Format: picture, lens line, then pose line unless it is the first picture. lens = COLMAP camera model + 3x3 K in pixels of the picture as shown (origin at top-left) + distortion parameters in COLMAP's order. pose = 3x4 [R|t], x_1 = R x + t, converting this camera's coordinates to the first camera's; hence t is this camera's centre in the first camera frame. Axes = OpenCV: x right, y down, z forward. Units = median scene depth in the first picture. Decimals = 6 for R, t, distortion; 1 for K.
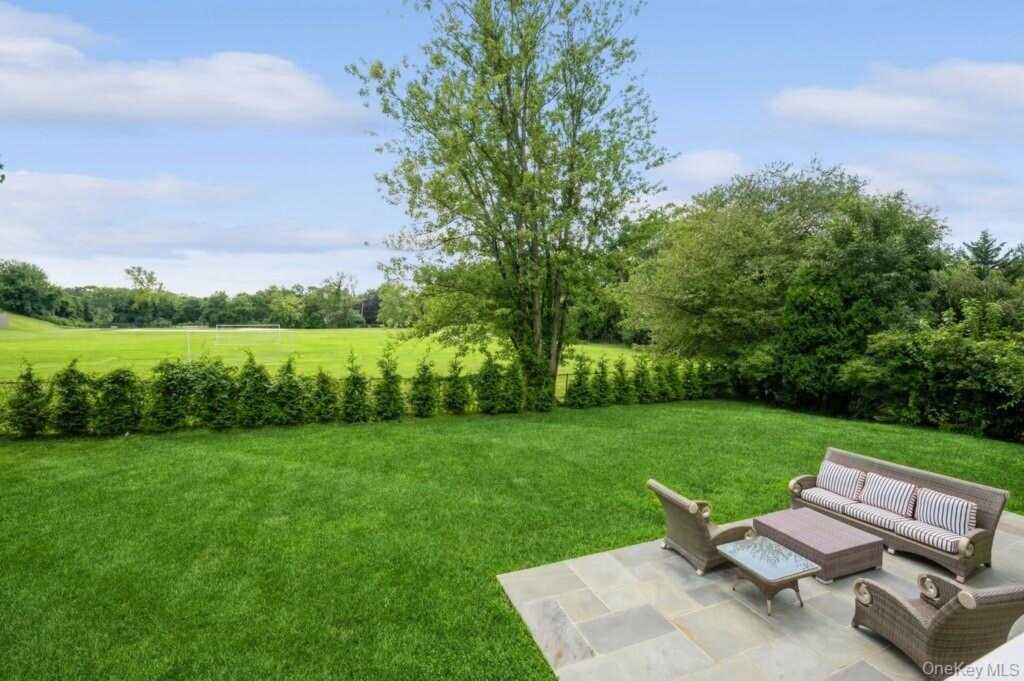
lens RADIAL K [[396.3, 0, 509.8], [0, 396.3, 323.0], [0, 0, 1]] dist [0.000493, 0.001242]
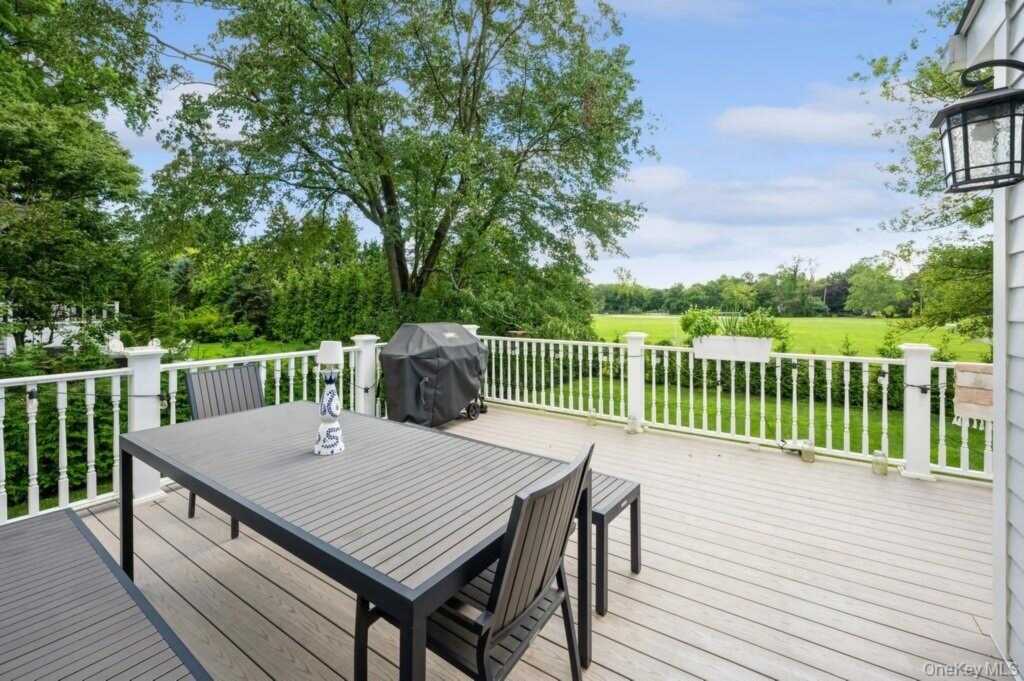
lens RADIAL K [[421.6, 0, 541.9], [0, 421.6, 303.4], [0, 0, 1]] dist [-0.006518, 0.000293]
pose [[0.592972, -0.010057, -0.805161, 0.013281], [-0.005136, 0.999854, -0.016272, 0.003619], [0.805207, 0.013785, 0.592834, -0.274535]]
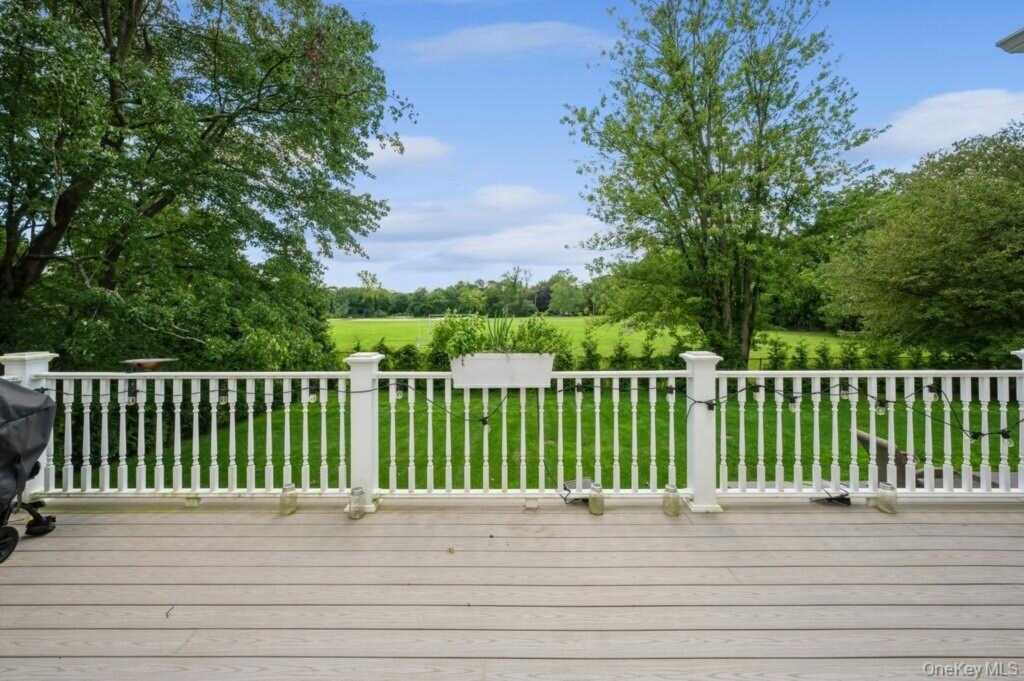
lens RADIAL K [[396.3, 0, 517.2], [0, 396.3, 296.3], [0, 0, 1]] dist [0.000493, 0.001242]
pose [[0.926348, -0.027020, -0.375698, -0.048374], [0.012608, 0.999089, -0.040768, 0.001574], [0.376458, 0.033029, 0.925845, -0.193959]]
